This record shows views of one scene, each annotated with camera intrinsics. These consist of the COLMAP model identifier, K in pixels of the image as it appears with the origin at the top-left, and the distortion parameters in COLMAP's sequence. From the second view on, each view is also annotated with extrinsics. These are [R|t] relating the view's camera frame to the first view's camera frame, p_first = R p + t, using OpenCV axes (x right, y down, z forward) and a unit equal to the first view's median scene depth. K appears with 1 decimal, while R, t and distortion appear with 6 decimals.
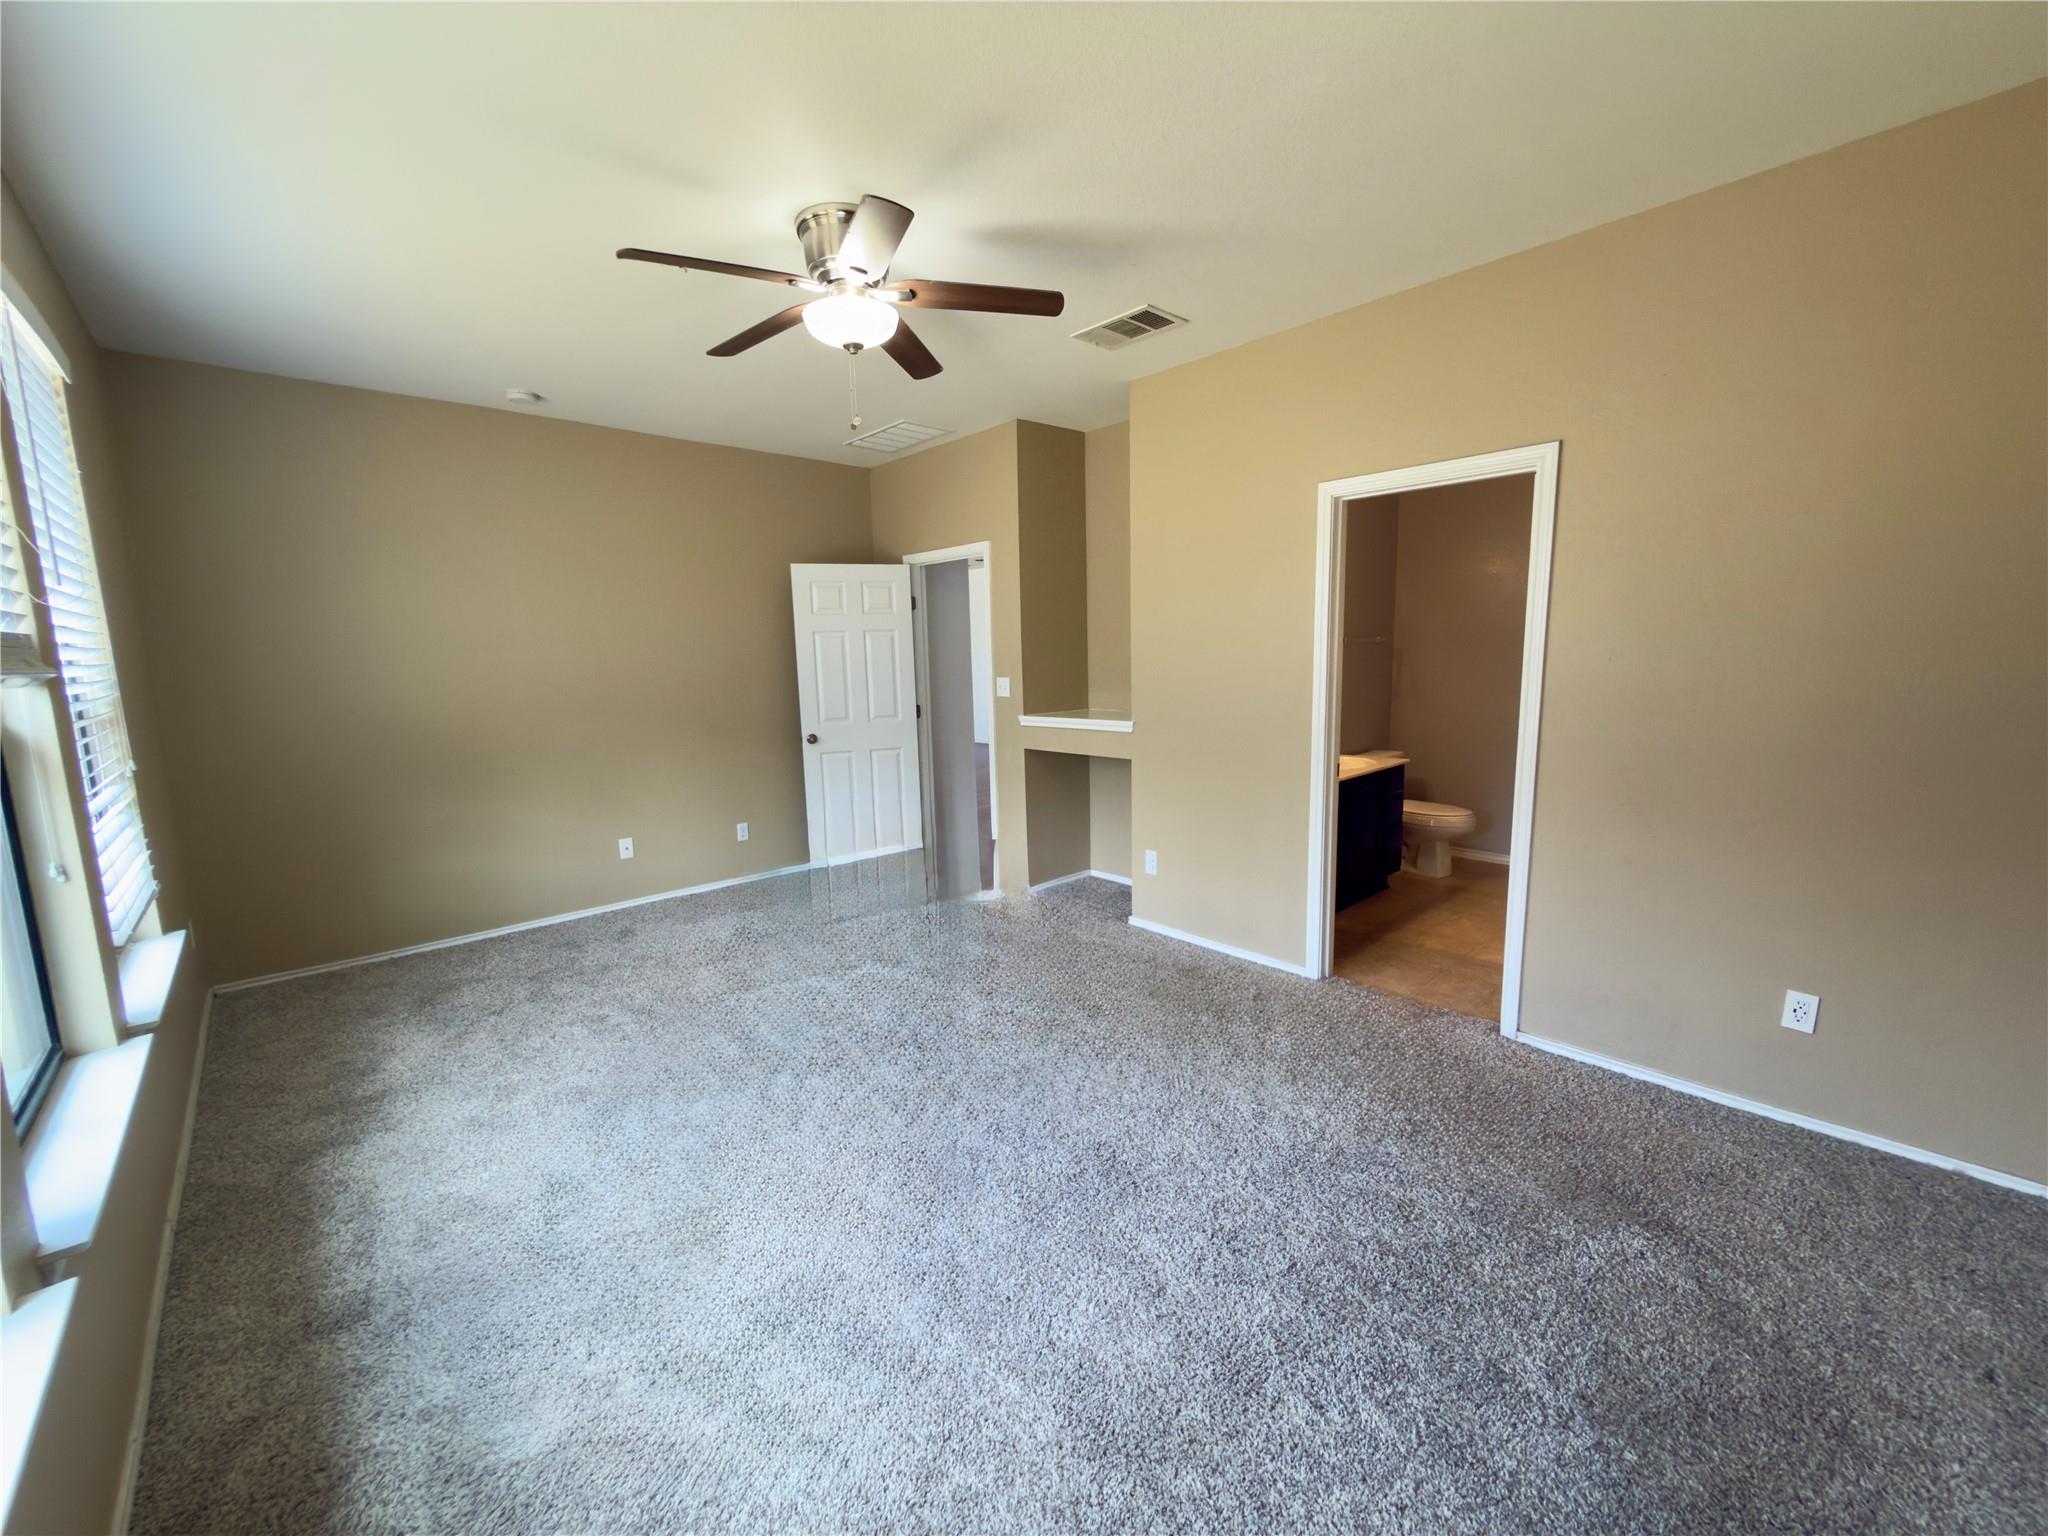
lens RADIAL K [[820.9, 0, 1023.9], [0, 820.9, 764.3], [0, 0, 1]] dist [0.004069, 0.000754]
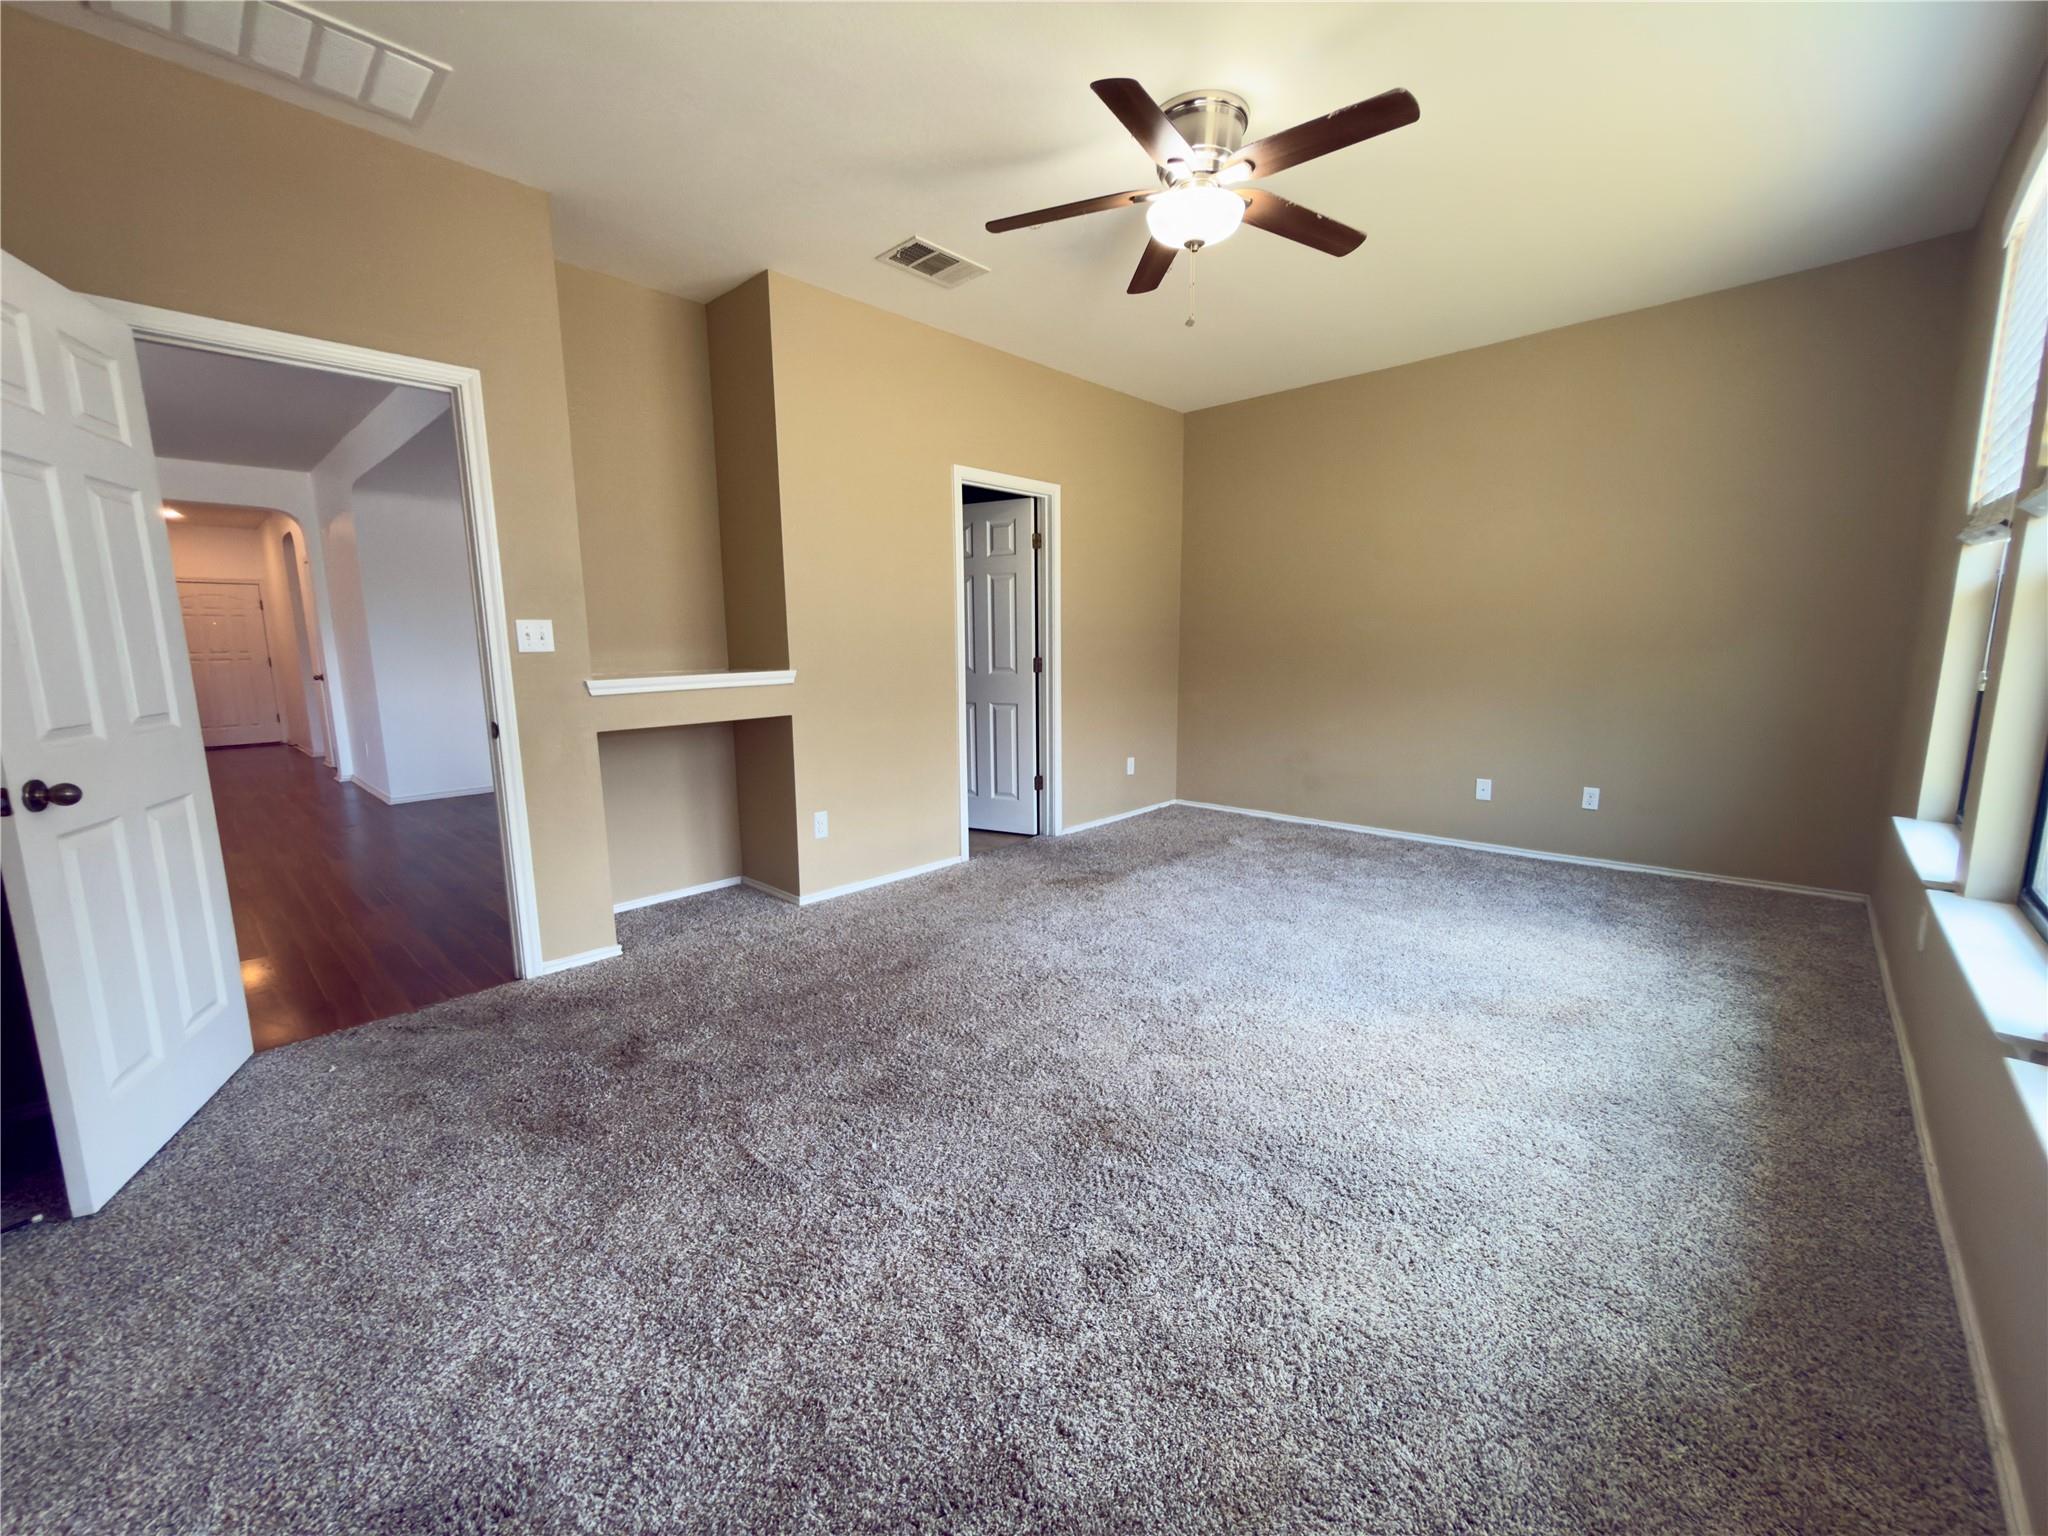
lens RADIAL K [[820.9, 0, 1024.2], [0, 820.9, 770.6], [0, 0, 1]] dist [0.004069, 0.000754]
pose [[-0.063906, -0.132952, 0.989060, -0.763106], [0.153210, 0.978029, 0.141369, -0.033267], [-0.986125, 0.160569, -0.042132, 0.811043]]
